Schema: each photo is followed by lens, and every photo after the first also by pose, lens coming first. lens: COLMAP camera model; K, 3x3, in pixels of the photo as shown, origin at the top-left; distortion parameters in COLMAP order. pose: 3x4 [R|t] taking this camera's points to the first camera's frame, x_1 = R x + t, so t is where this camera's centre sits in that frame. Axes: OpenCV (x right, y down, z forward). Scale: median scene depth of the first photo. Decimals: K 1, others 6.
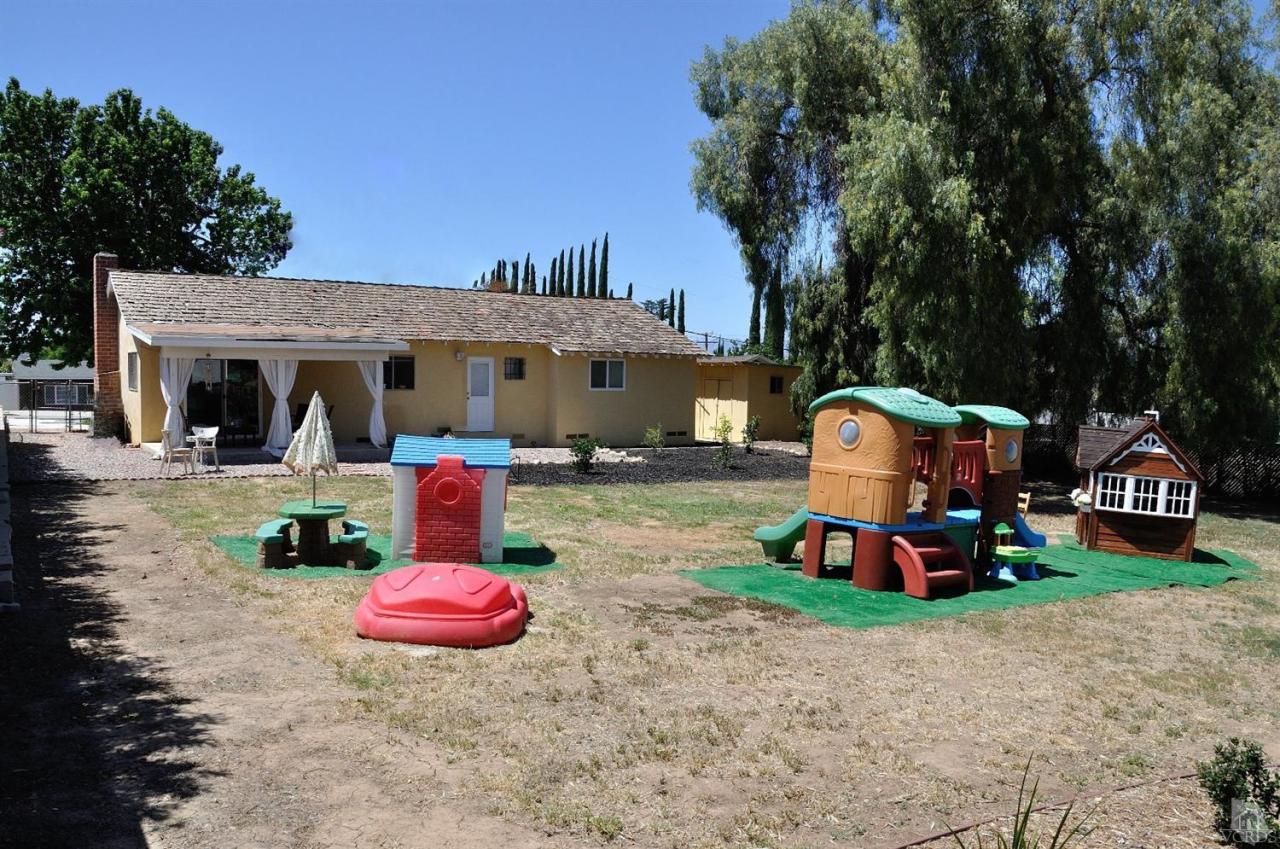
lens RADIAL K [[999.8, 0, 650.7], [0, 999.8, 432.1], [0, 0, 1]] dist [-0.162687, 0.115949]
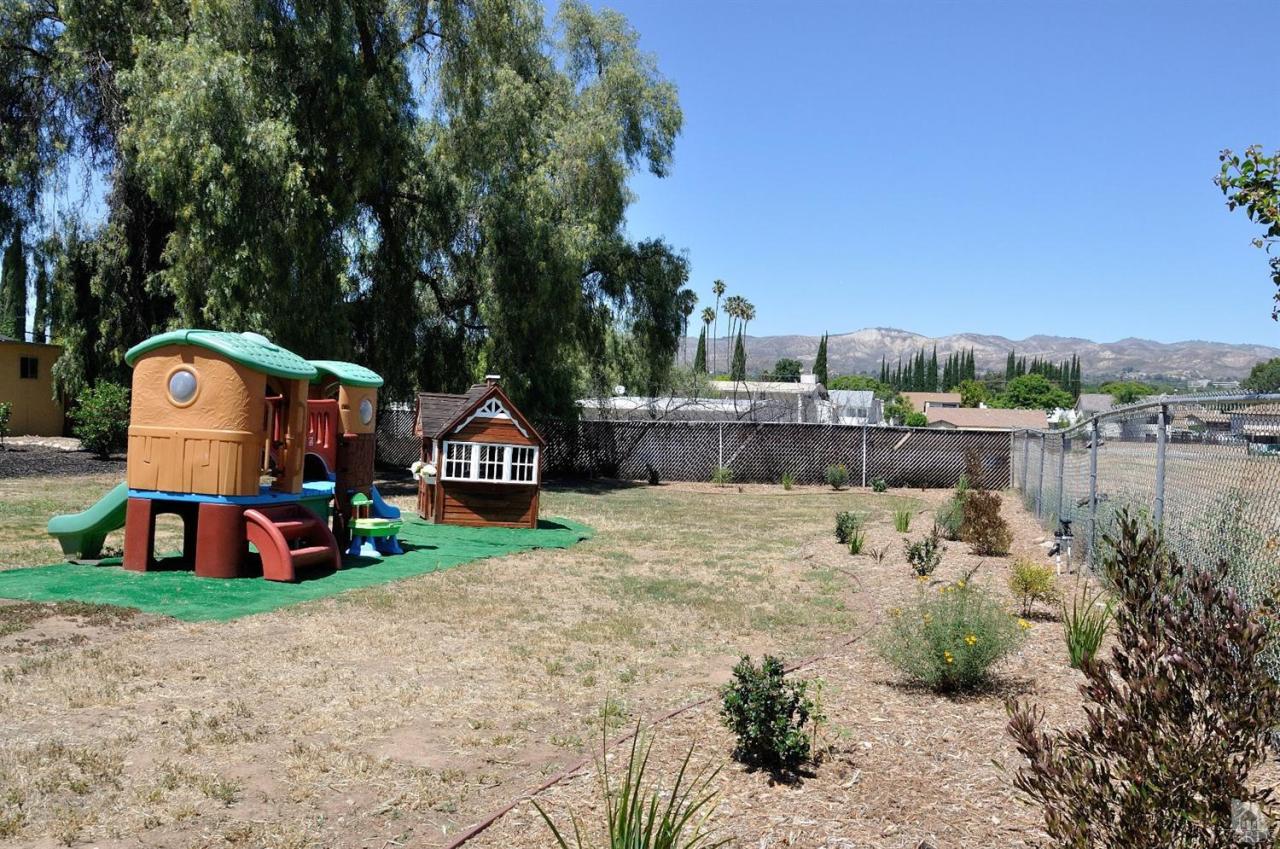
lens RADIAL K [[1054.9, 0, 652.9], [0, 1054.9, 436.0], [0, 0, 1]] dist [-0.143643, 0.139427]
pose [[0.771163, -0.027178, 0.636058, -0.027458], [0.026391, 0.999594, 0.010716, 0.032131], [-0.636091, 0.008522, 0.771567, 0.091107]]
